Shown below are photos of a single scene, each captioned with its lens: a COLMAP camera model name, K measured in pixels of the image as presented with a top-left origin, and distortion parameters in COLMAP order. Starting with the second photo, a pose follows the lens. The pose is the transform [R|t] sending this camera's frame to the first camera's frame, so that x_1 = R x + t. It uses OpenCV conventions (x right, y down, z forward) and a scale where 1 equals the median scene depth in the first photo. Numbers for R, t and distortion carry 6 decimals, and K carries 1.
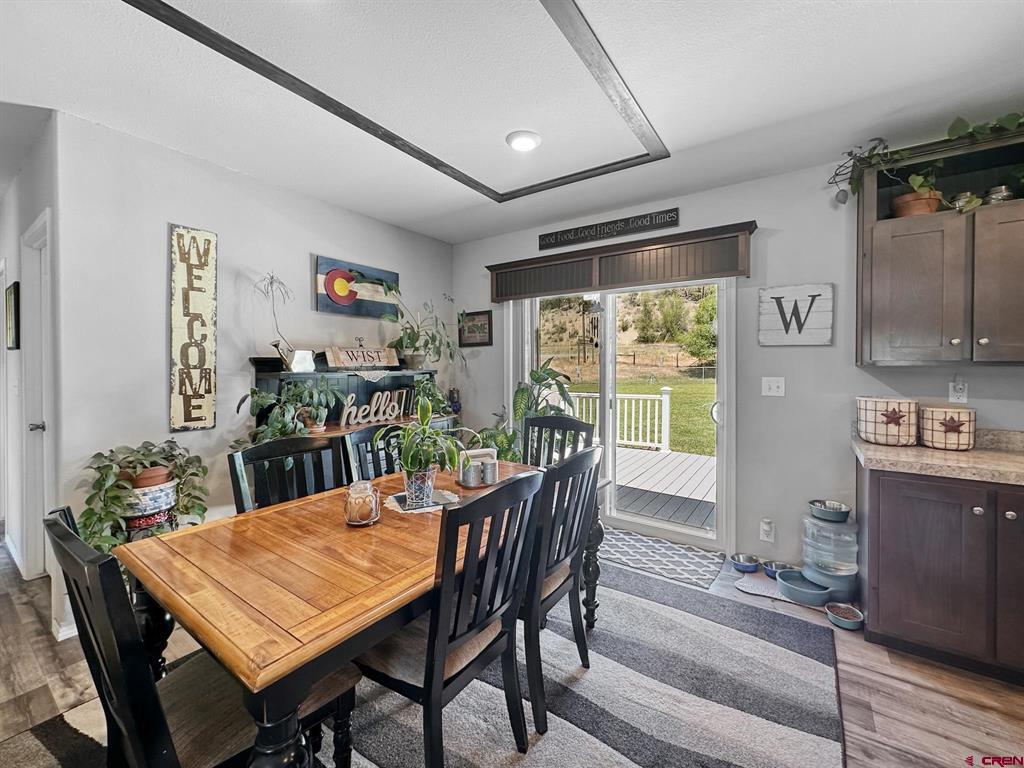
lens RADIAL K [[410.1, 0, 513.9], [0, 410.1, 367.5], [0, 0, 1]] dist [0.000065, -0.000030]
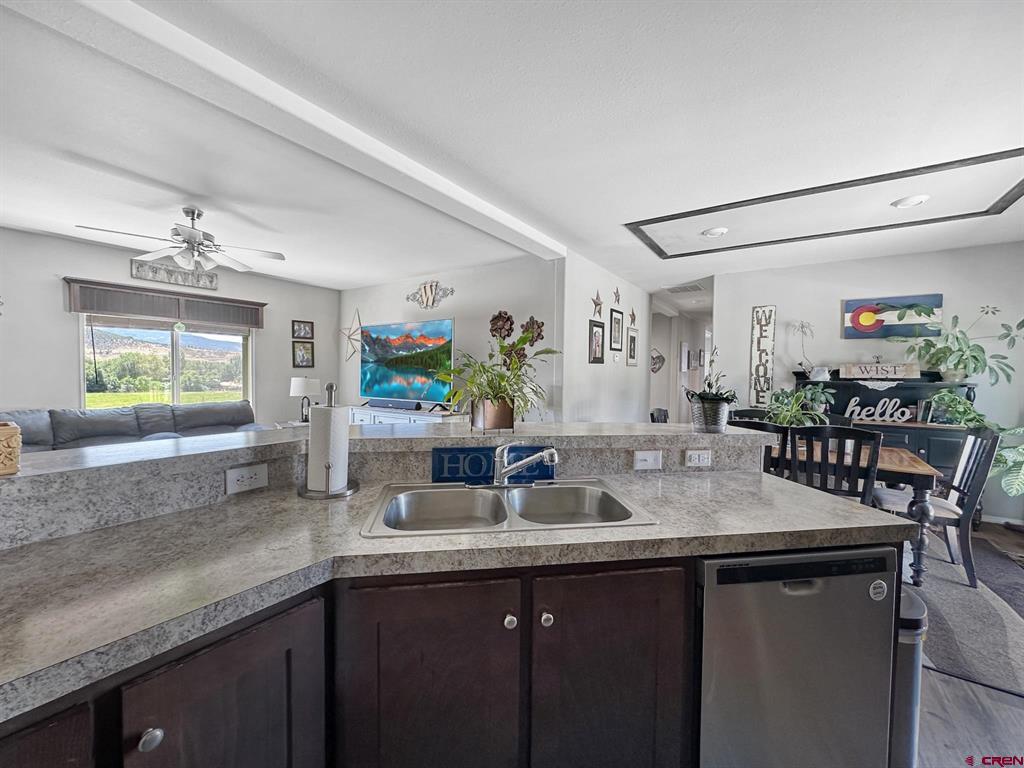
lens RADIAL K [[414.7, 0, 512.0], [0, 414.7, 384.0], [0, 0, 1]] dist [-0.000147, 0.000140]
pose [[0.002500, 0.028996, -0.999576, 1.131467], [-0.020244, 0.999376, 0.028940, 0.001797], [0.999792, 0.020163, 0.003086, -0.194884]]
